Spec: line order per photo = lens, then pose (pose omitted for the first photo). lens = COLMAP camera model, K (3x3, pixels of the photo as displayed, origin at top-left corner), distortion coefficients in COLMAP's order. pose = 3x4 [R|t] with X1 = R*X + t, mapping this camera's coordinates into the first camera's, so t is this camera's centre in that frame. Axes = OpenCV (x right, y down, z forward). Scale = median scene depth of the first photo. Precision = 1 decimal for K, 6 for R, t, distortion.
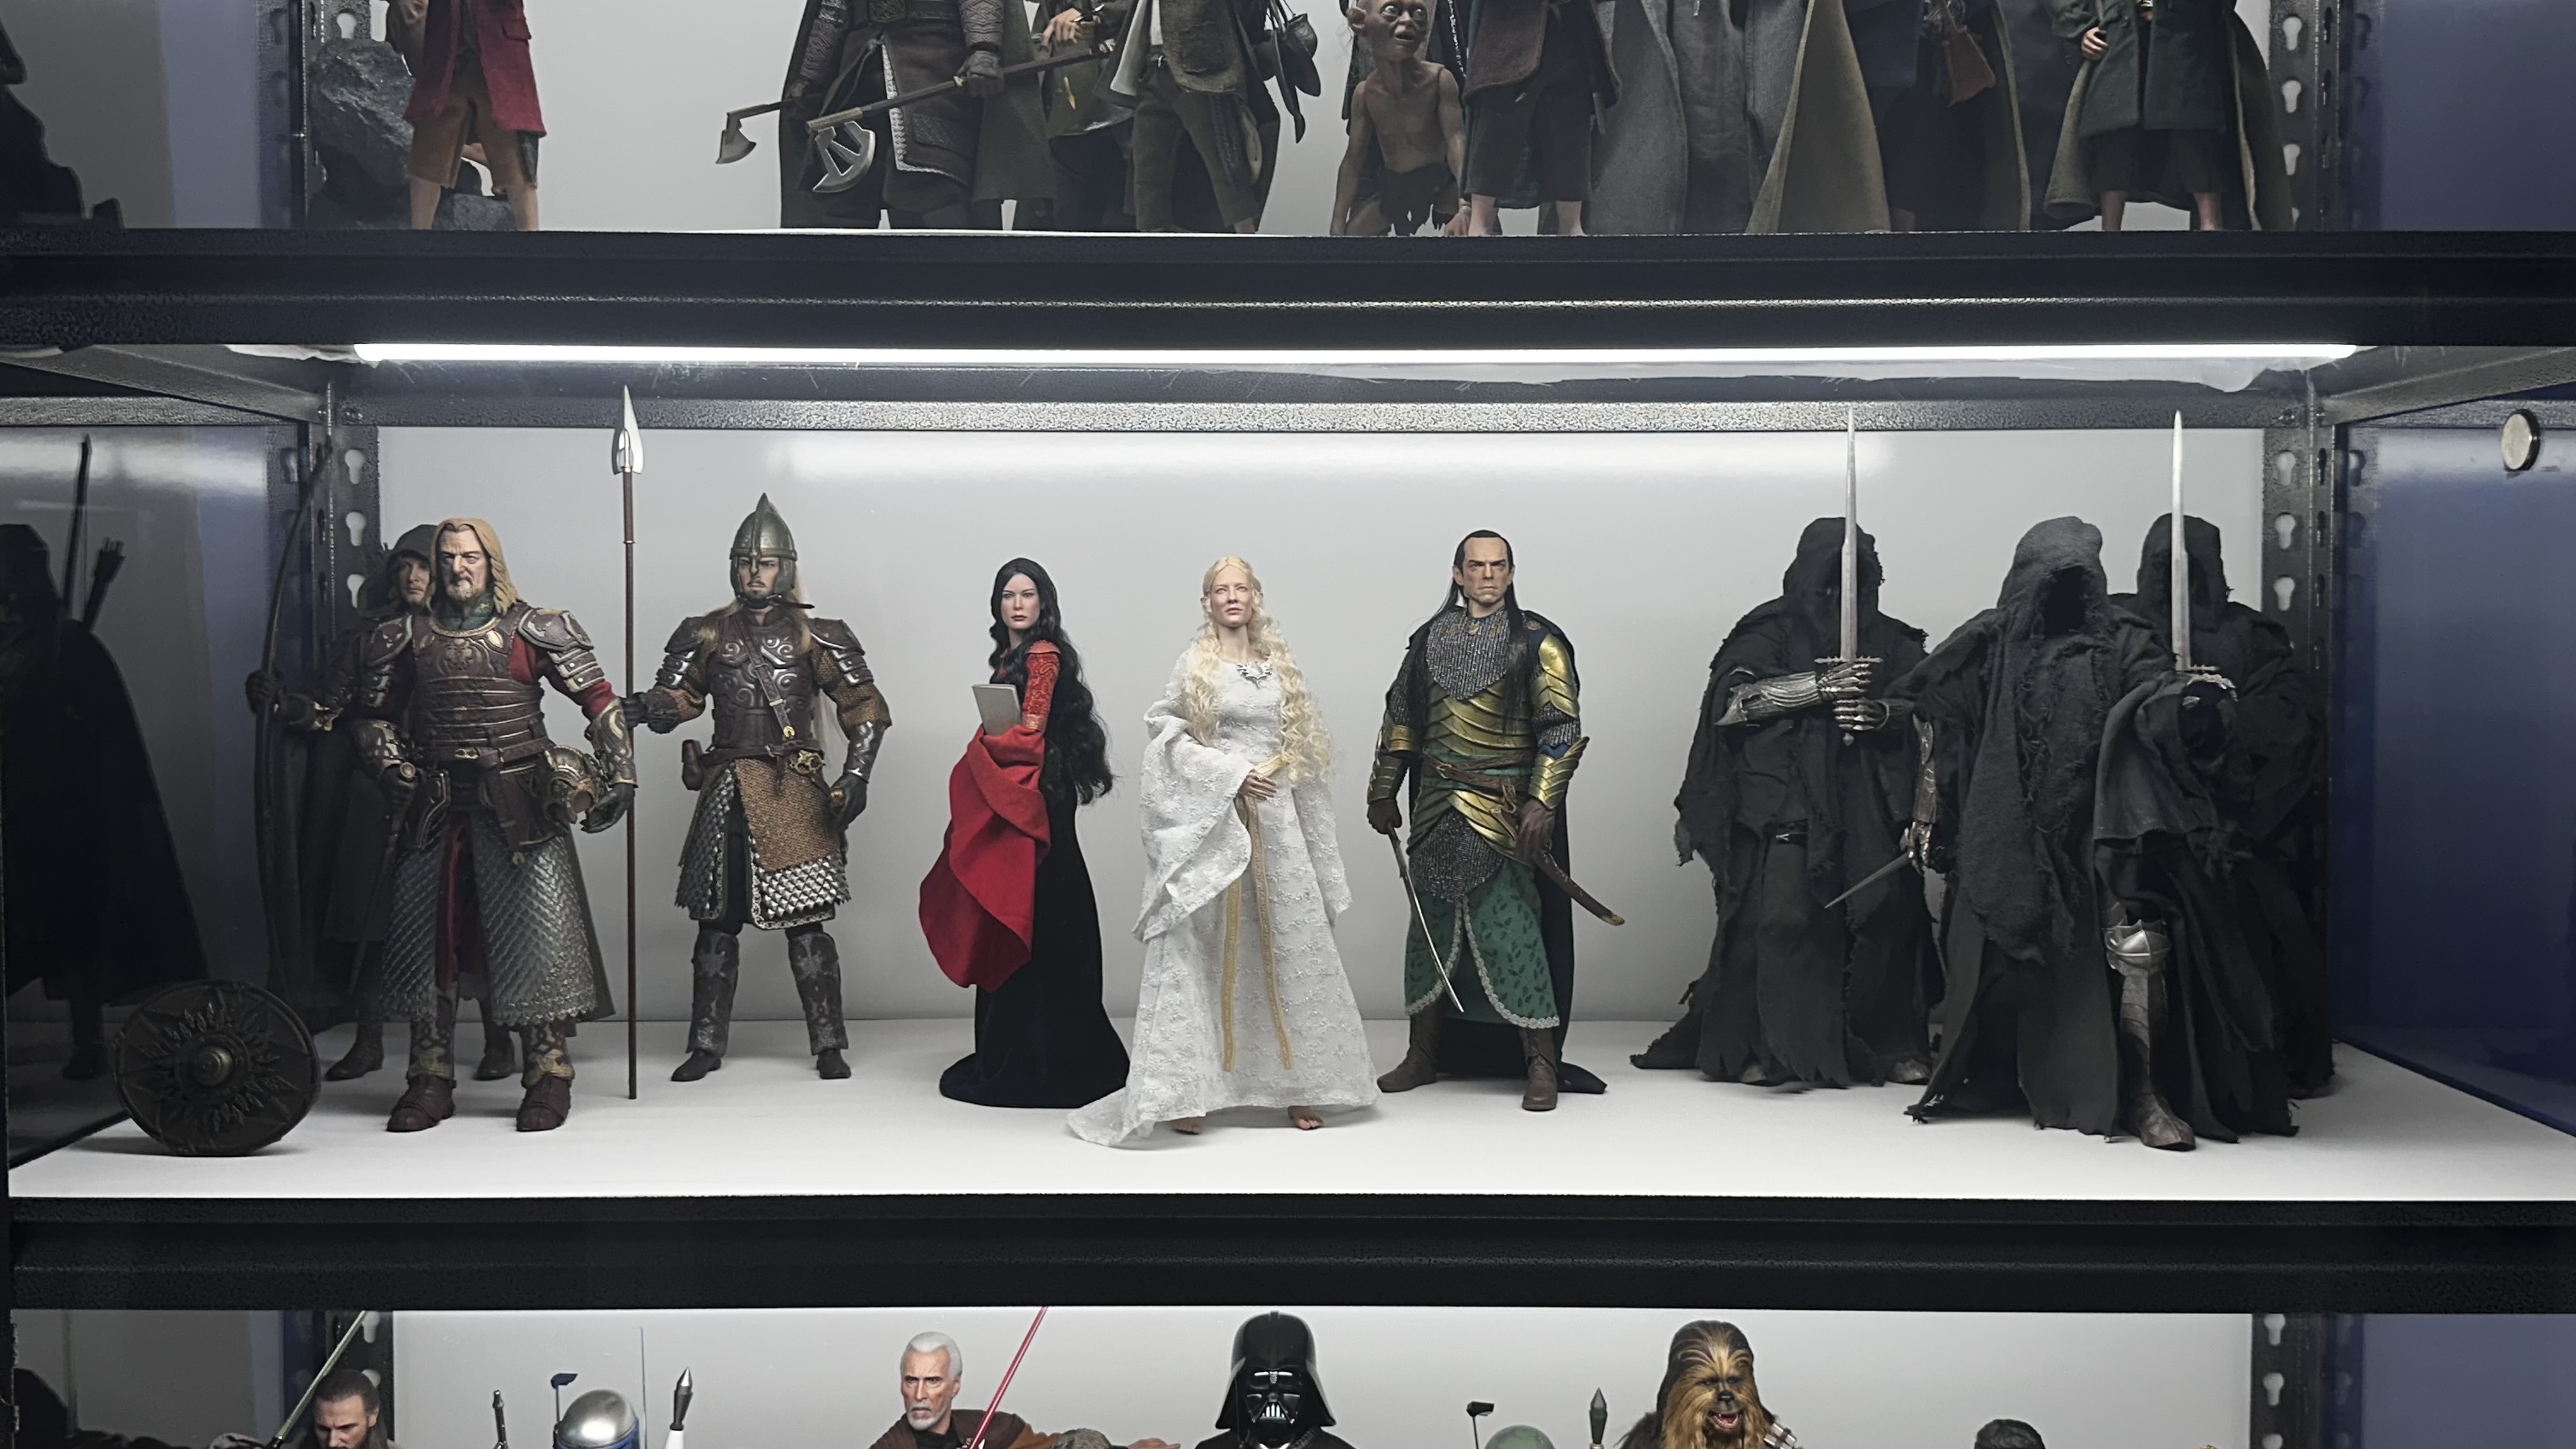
lens RADIAL K [[2297.8, 0, 1288.0], [0, 2297.8, 724.5], [0, 0, 1]] dist [0.177792, -0.407855]
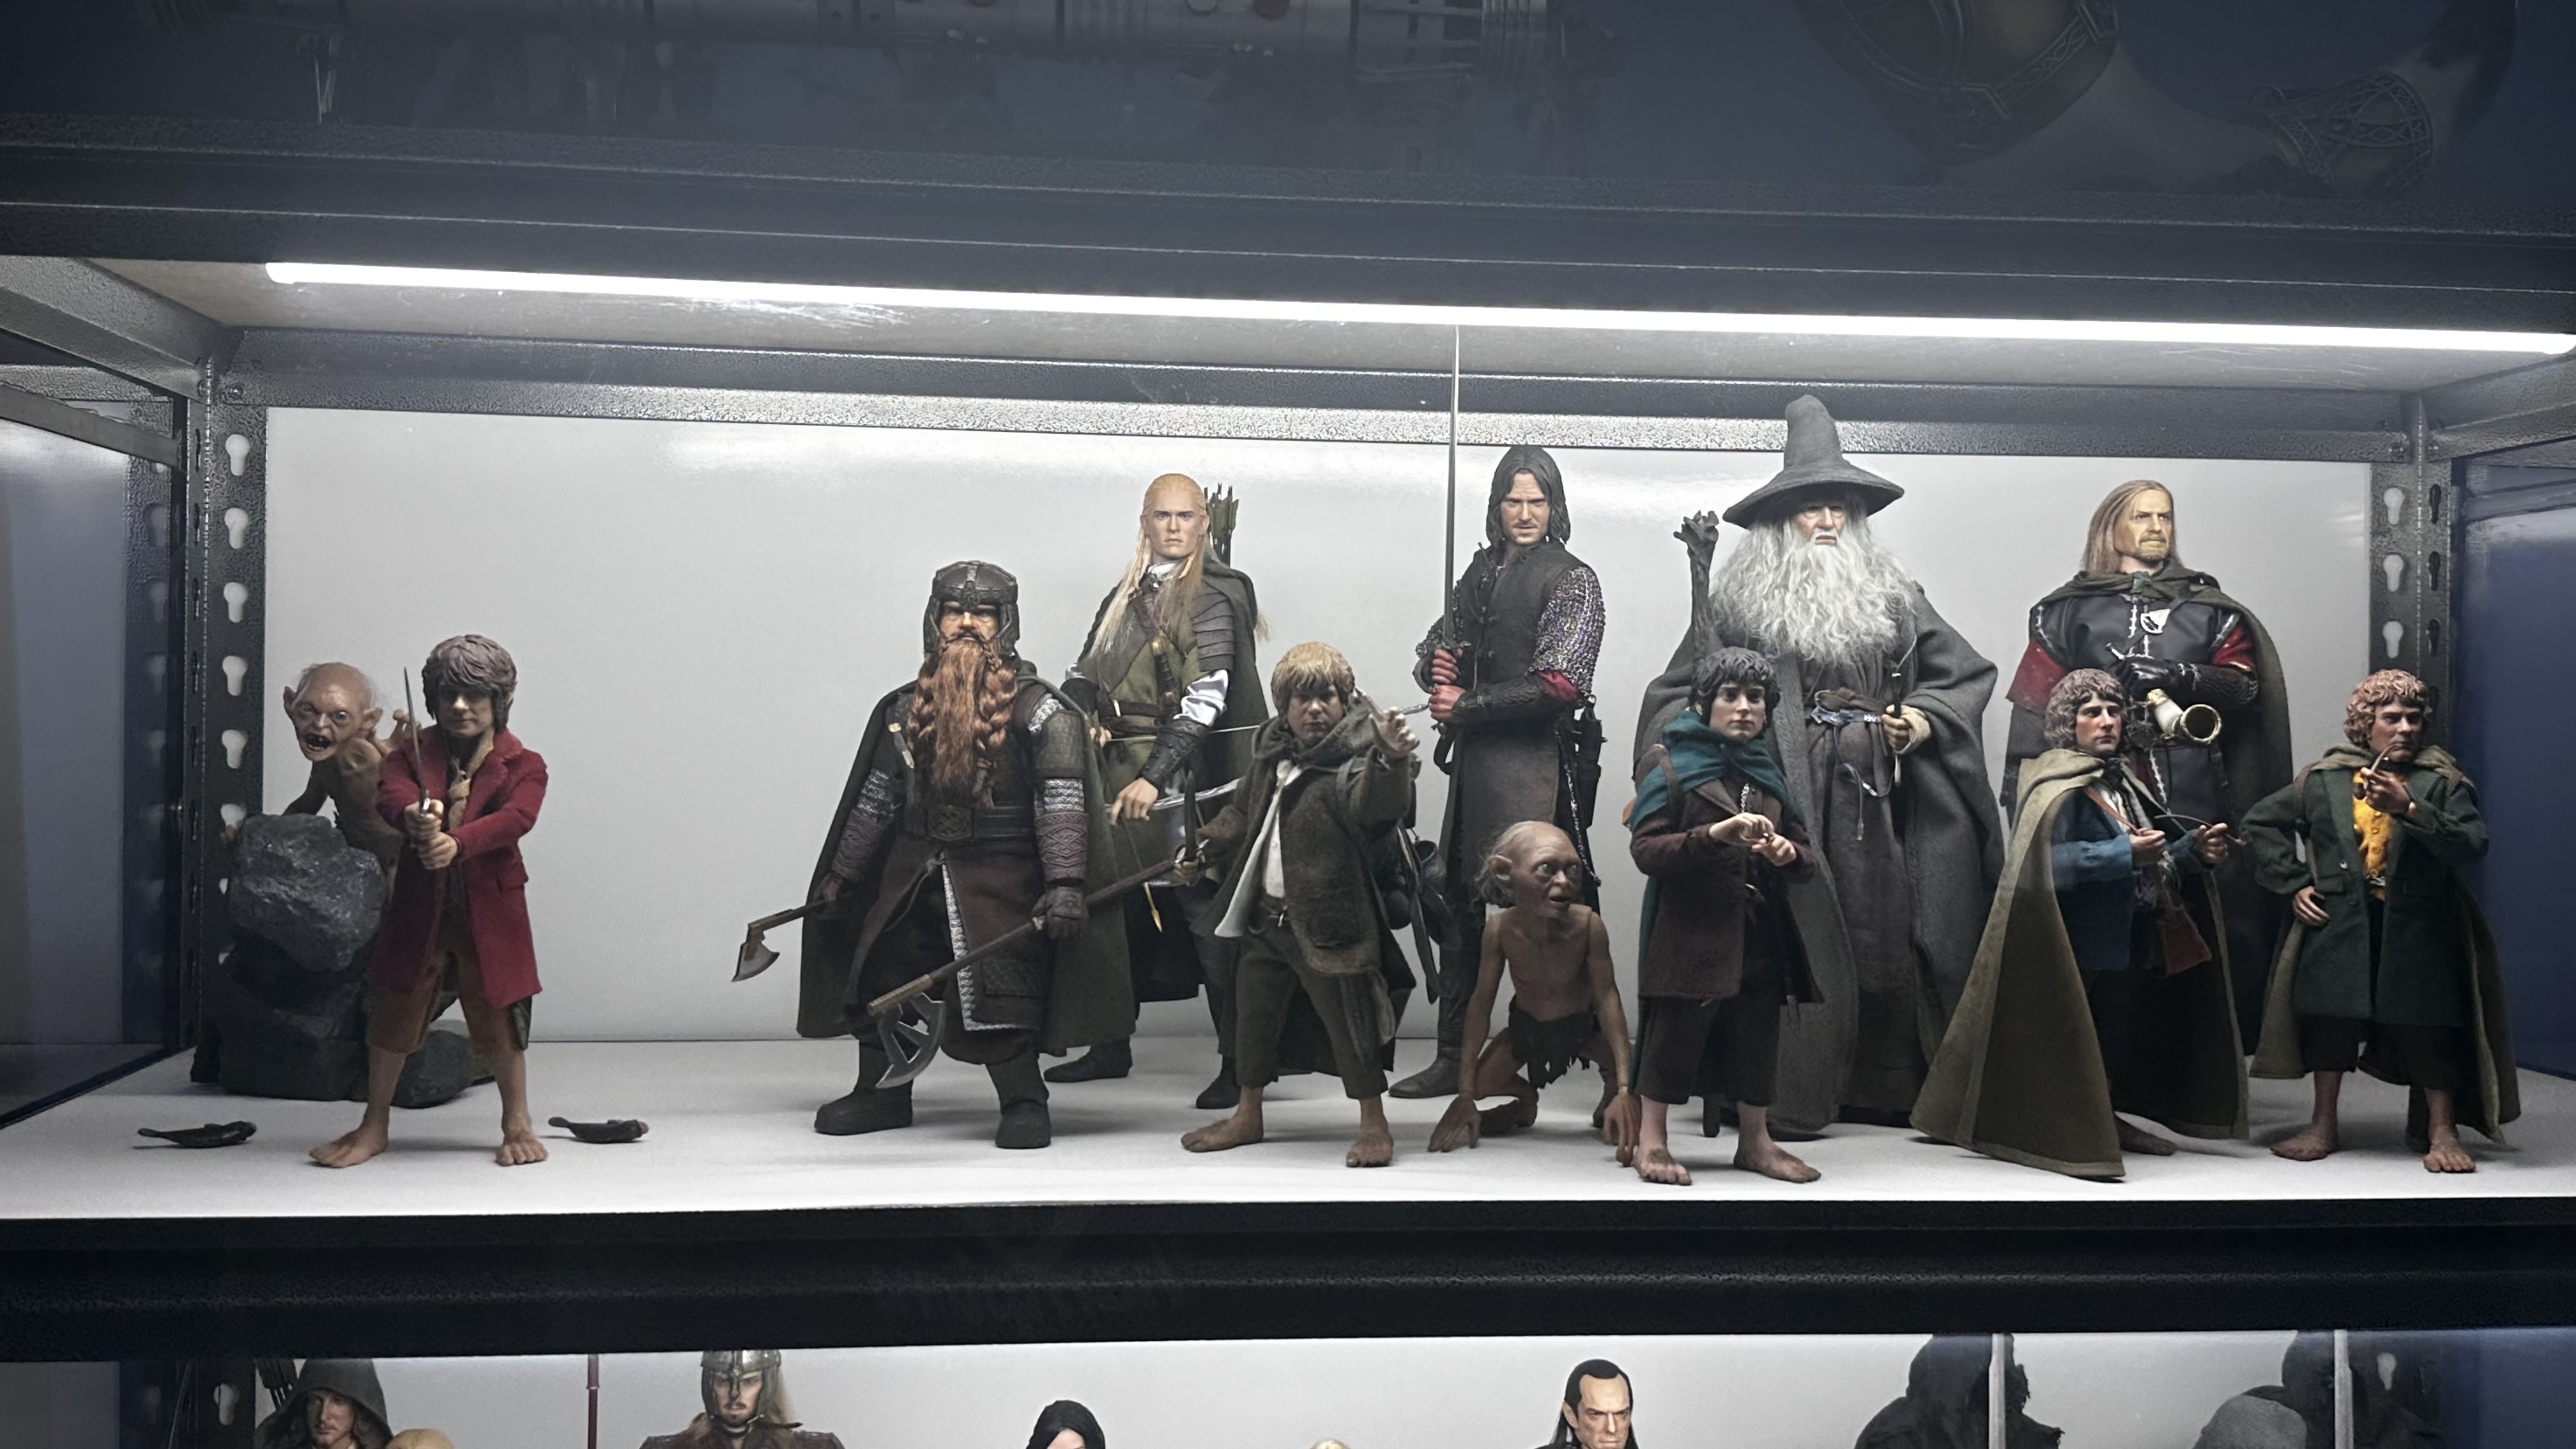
lens RADIAL K [[2367.3, 0, 1288.0], [0, 2367.3, 724.5], [0, 0, 1]] dist [0.148607, -0.284247]
pose [[0.994680, 0.013262, 0.102152, -0.133300], [-0.008891, 0.999030, -0.043129, -0.297606], [-0.102624, 0.041991, 0.993833, 0.109207]]
